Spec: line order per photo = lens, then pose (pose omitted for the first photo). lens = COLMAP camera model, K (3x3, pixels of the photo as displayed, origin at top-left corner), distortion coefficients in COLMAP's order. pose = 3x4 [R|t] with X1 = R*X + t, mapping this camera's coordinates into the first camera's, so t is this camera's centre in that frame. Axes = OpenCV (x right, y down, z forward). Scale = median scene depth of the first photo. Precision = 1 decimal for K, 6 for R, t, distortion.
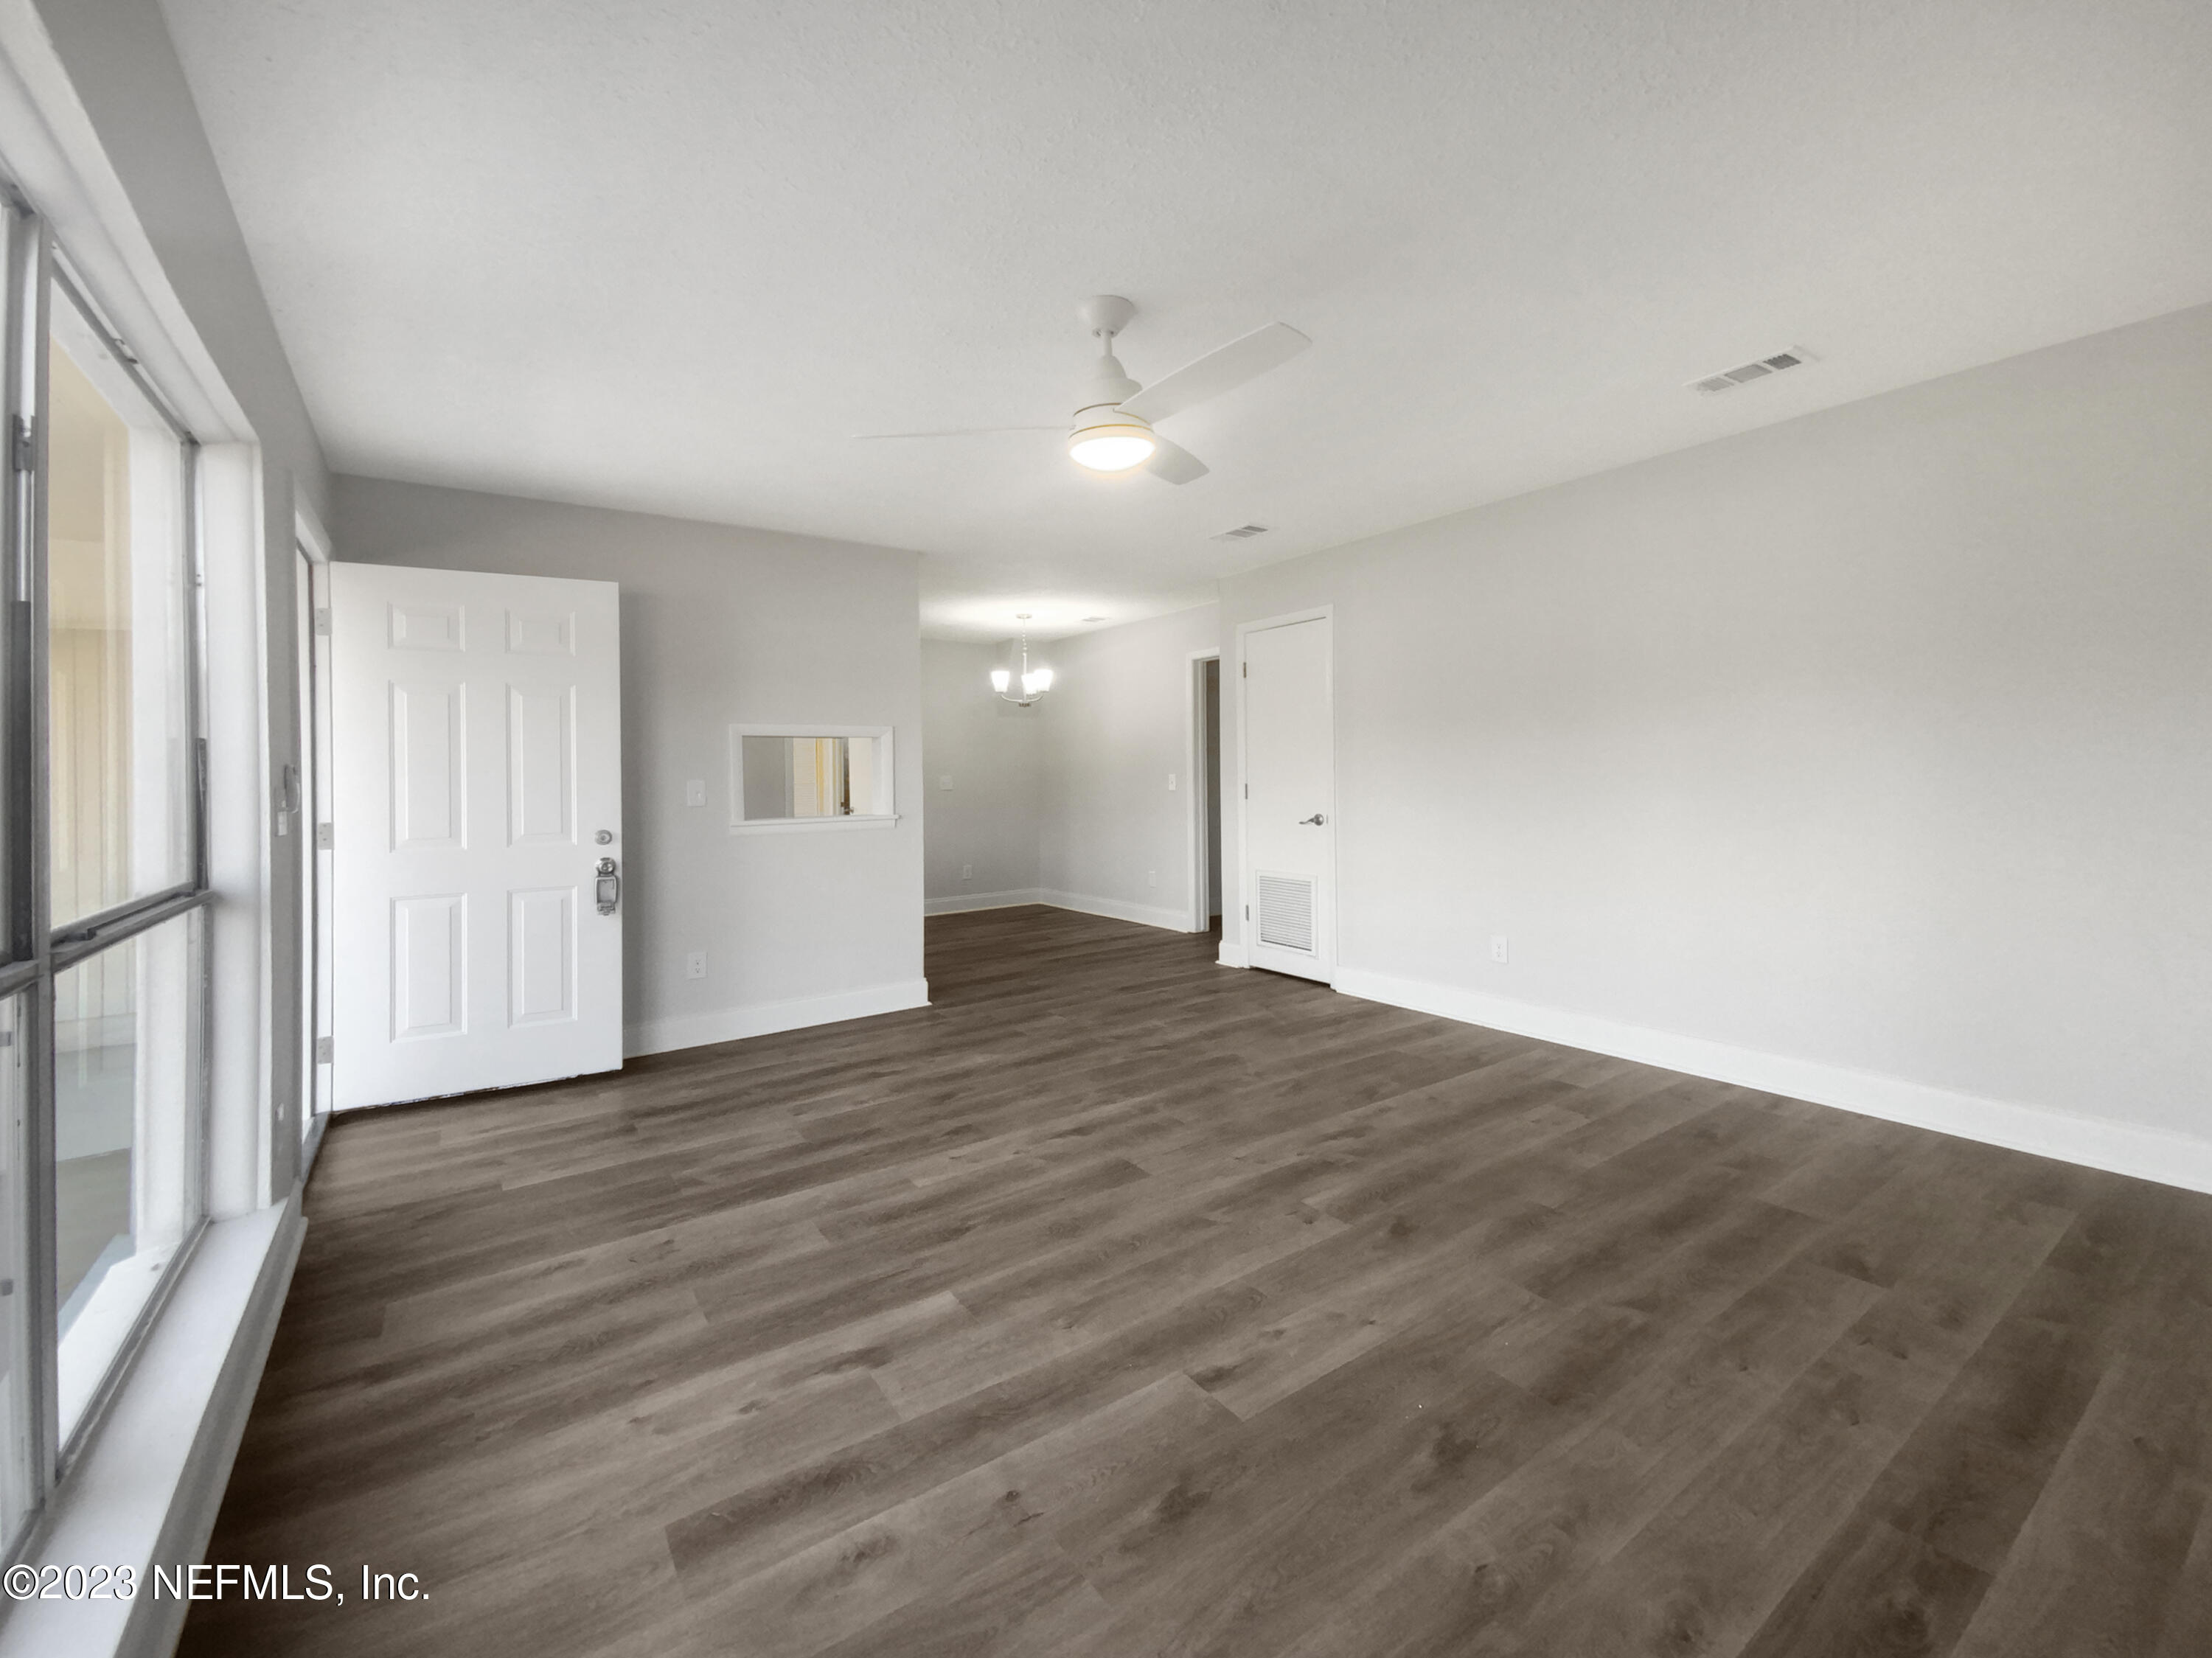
lens RADIAL K [[902.0, 0, 1134.8], [0, 902.0, 765.7], [0, 0, 1]] dist [-0.013524, -0.000285]
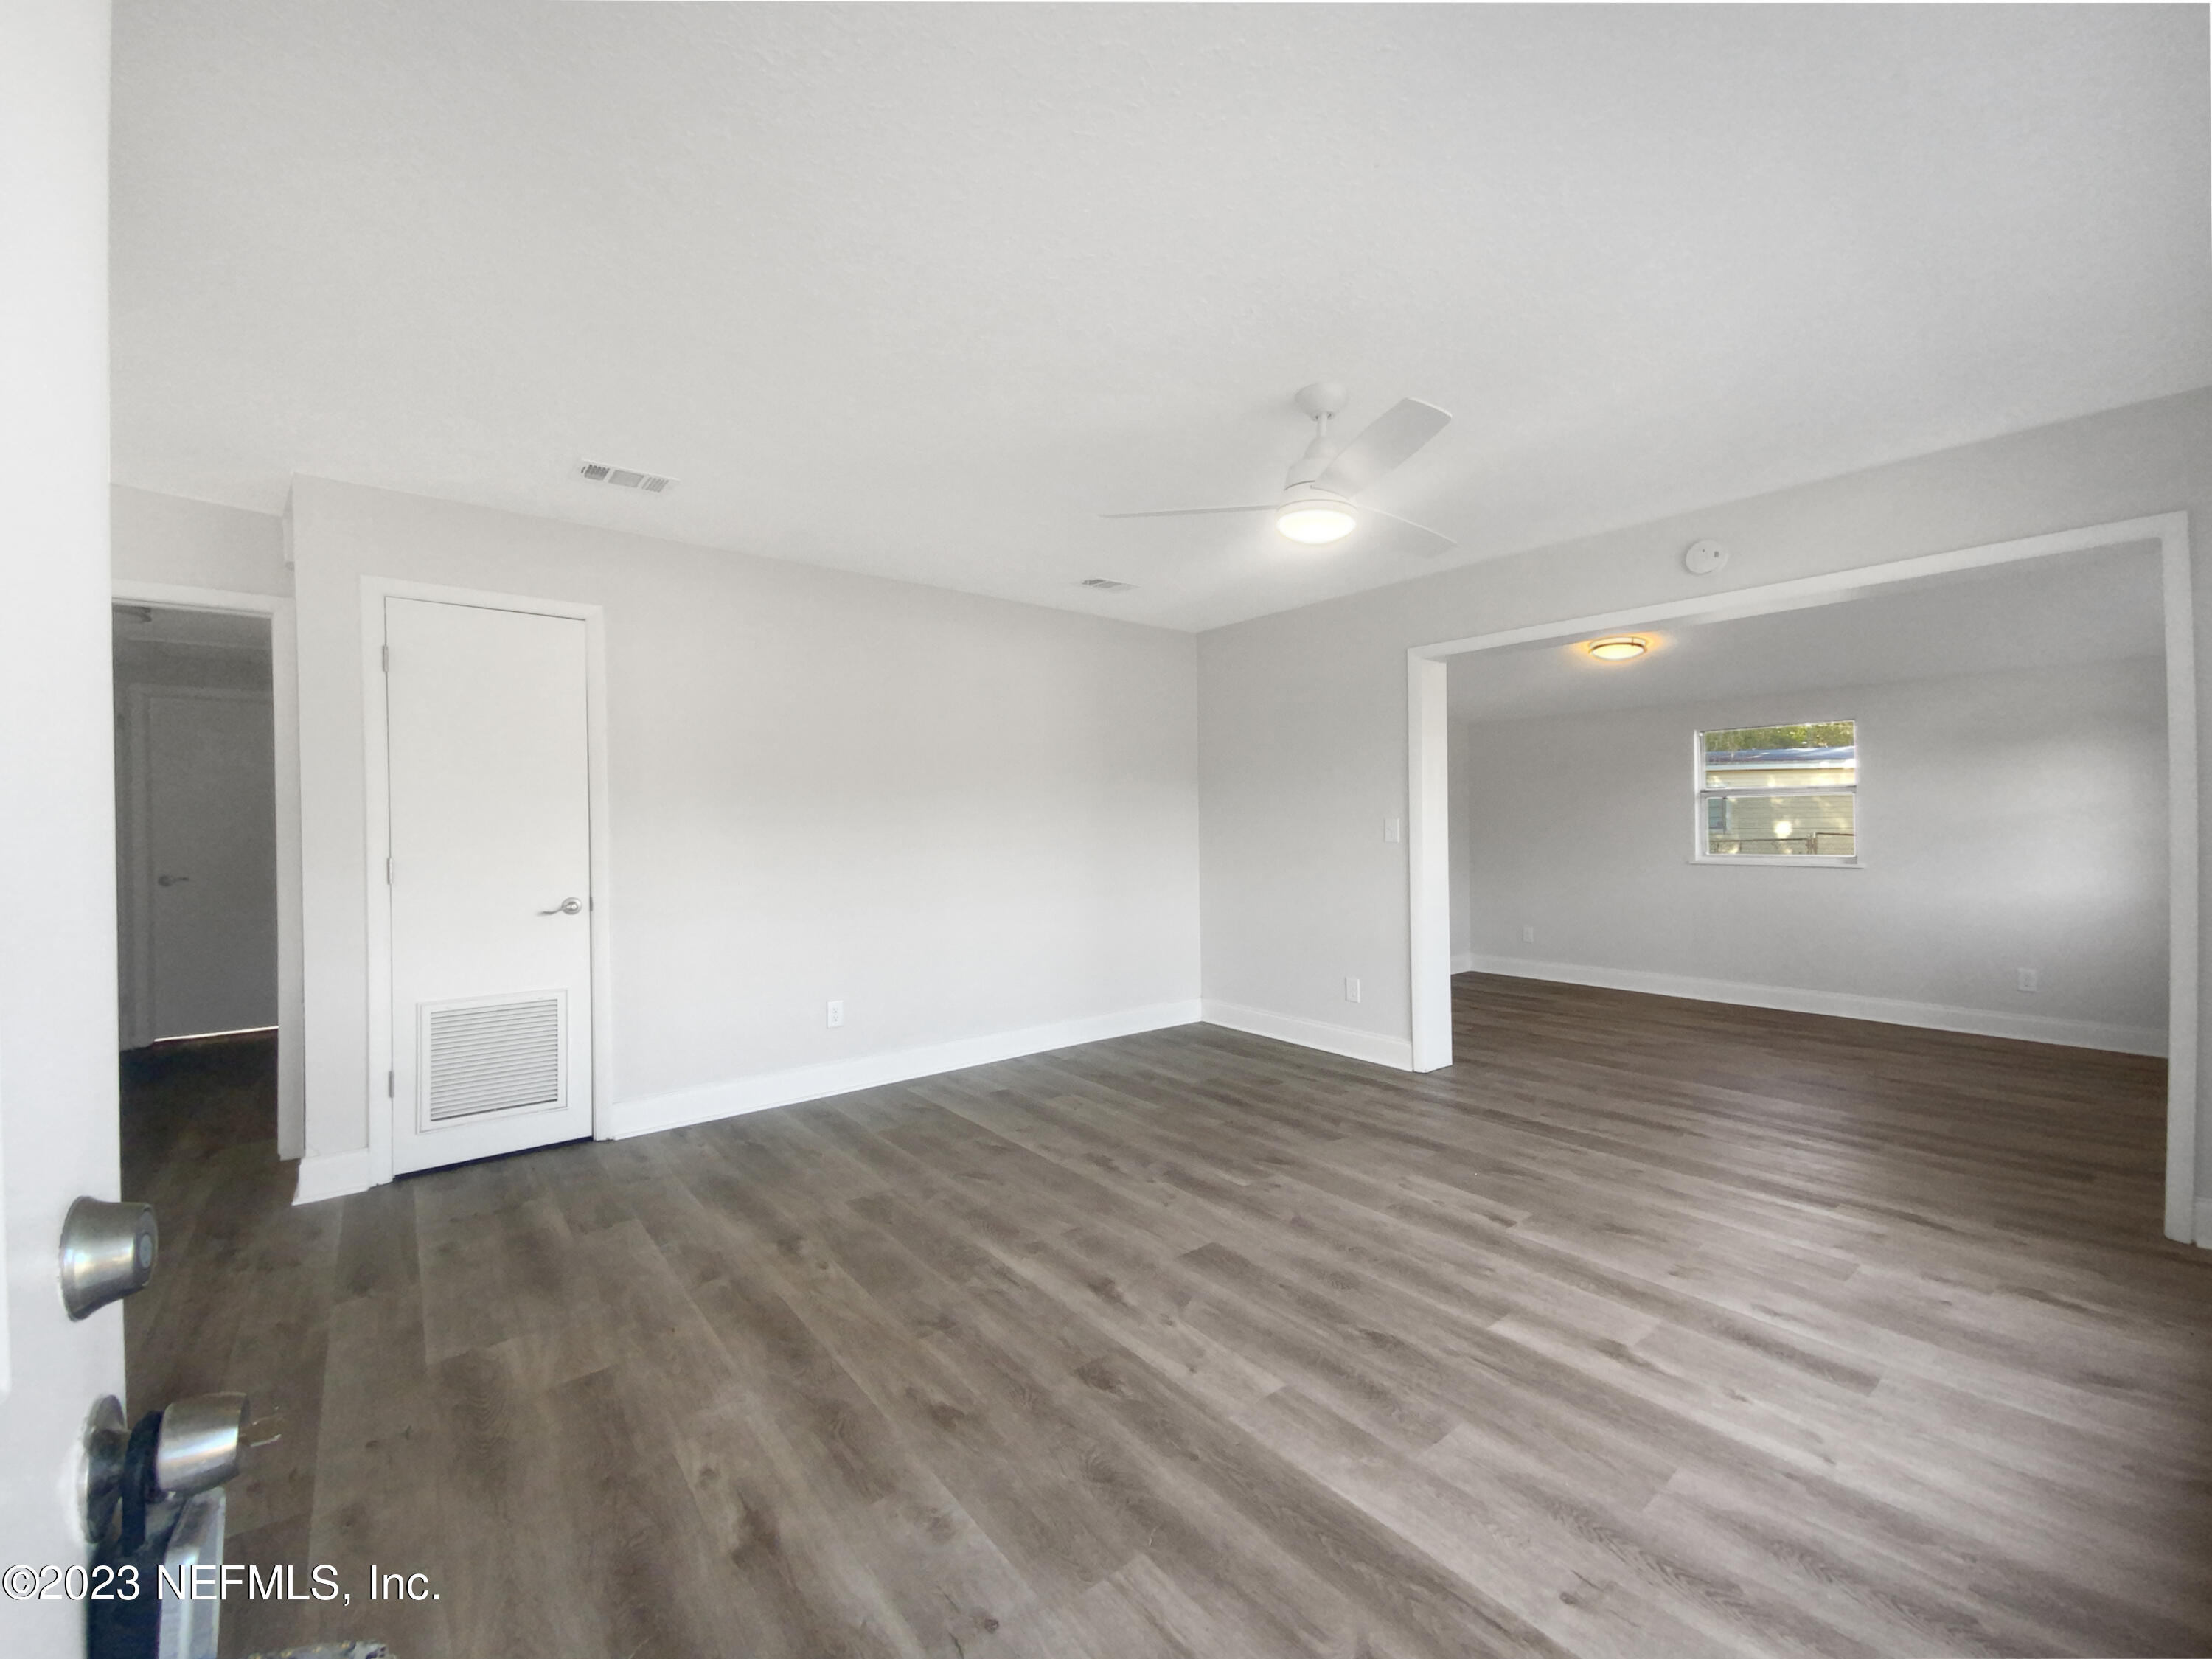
lens RADIAL K [[1045.9, 0, 958.5], [0, 1045.9, 831.3], [0, 0, 1]] dist [0.002860, -0.013814]
pose [[-0.021706, 0.006623, 0.999742, -1.205883], [0.007886, 0.999948, -0.006453, 0.019070], [-0.999733, 0.007744, -0.021757, 1.413089]]
